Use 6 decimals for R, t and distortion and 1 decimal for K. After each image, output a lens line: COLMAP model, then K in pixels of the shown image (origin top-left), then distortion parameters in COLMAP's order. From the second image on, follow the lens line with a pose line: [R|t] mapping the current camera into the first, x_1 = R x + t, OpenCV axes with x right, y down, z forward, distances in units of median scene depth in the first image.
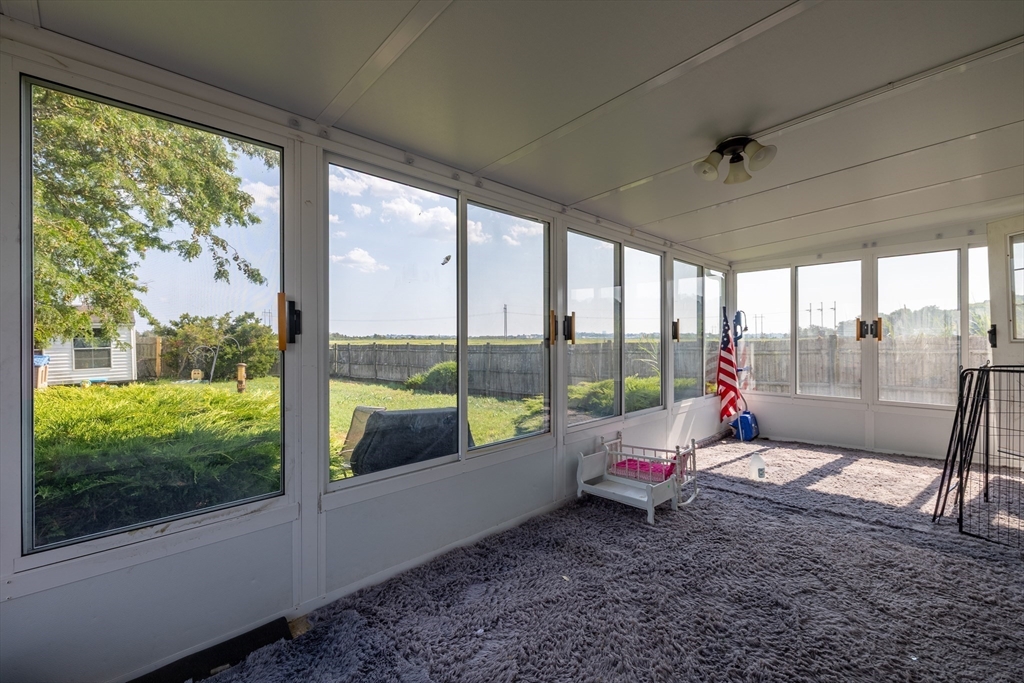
lens RADIAL K [[428.9, 0, 505.5], [0, 428.9, 340.7], [0, 0, 1]] dist [0.000250, -0.000366]
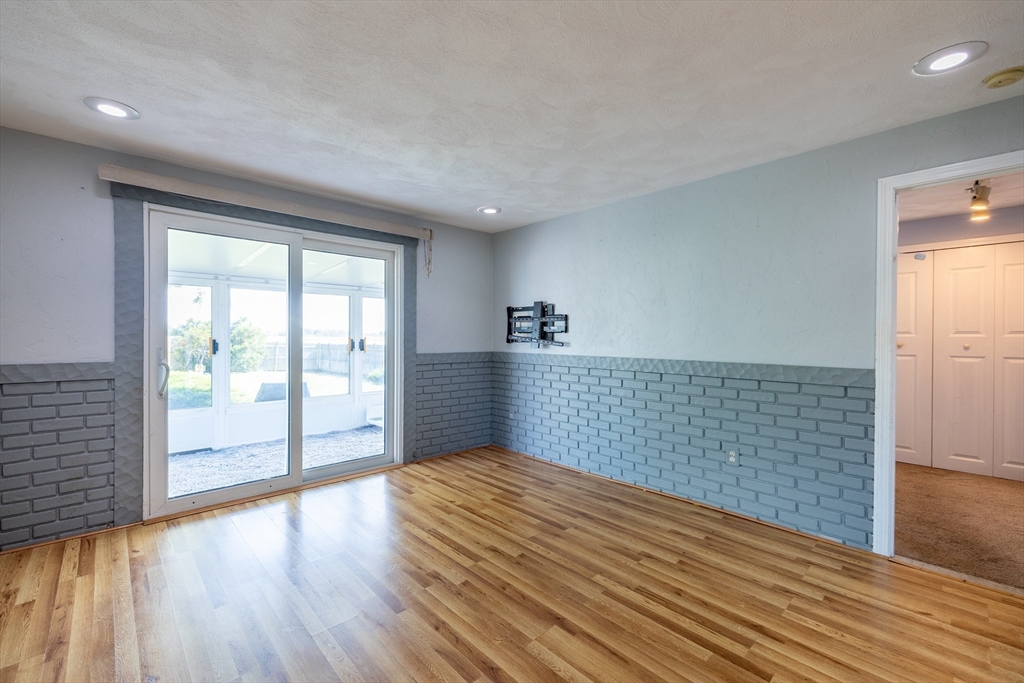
lens RADIAL K [[428.9, 0, 505.5], [0, 428.9, 340.7], [0, 0, 1]] dist [0.000250, -0.000366]
pose [[0.999853, 0.009533, -0.014235, 0.230151], [-0.009465, 0.999944, 0.004814, -0.017696], [0.014280, -0.004678, 0.999887, -0.285754]]
